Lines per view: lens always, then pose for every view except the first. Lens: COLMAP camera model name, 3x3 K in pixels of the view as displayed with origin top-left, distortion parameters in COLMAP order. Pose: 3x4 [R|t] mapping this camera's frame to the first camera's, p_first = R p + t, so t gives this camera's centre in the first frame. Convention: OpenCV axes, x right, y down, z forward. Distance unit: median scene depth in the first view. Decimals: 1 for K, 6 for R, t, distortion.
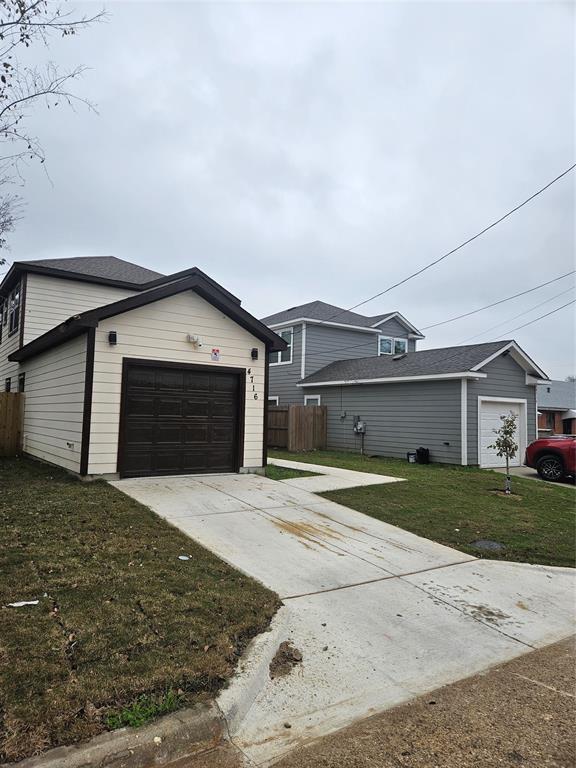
lens RADIAL K [[508.2, 0, 288.0], [0, 508.2, 384.0], [0, 0, 1]] dist [0.106747, -0.096637]
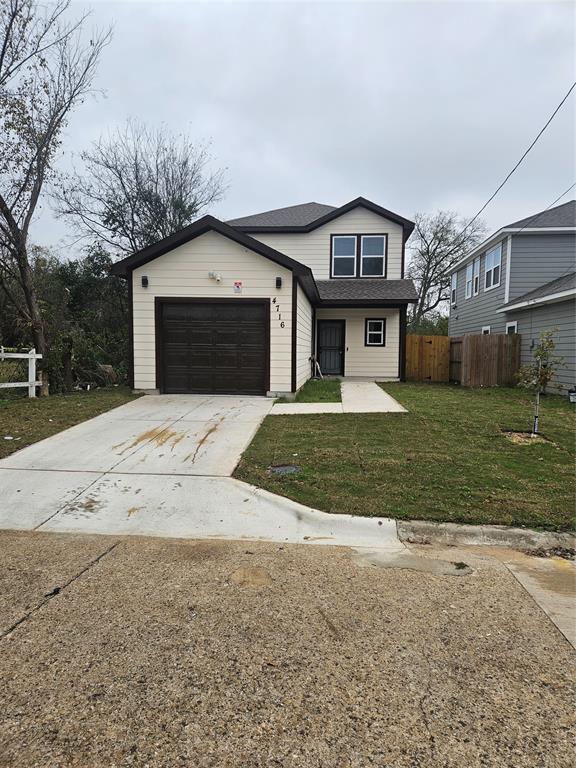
lens RADIAL K [[508.2, 0, 288.0], [0, 508.2, 384.0], [0, 0, 1]] dist [0.106747, -0.096637]
pose [[0.765572, 0.026300, -0.642812, 0.642142], [0.048137, 0.994022, 0.098000, 0.045471], [0.641546, -0.105969, 0.759729, 0.216957]]
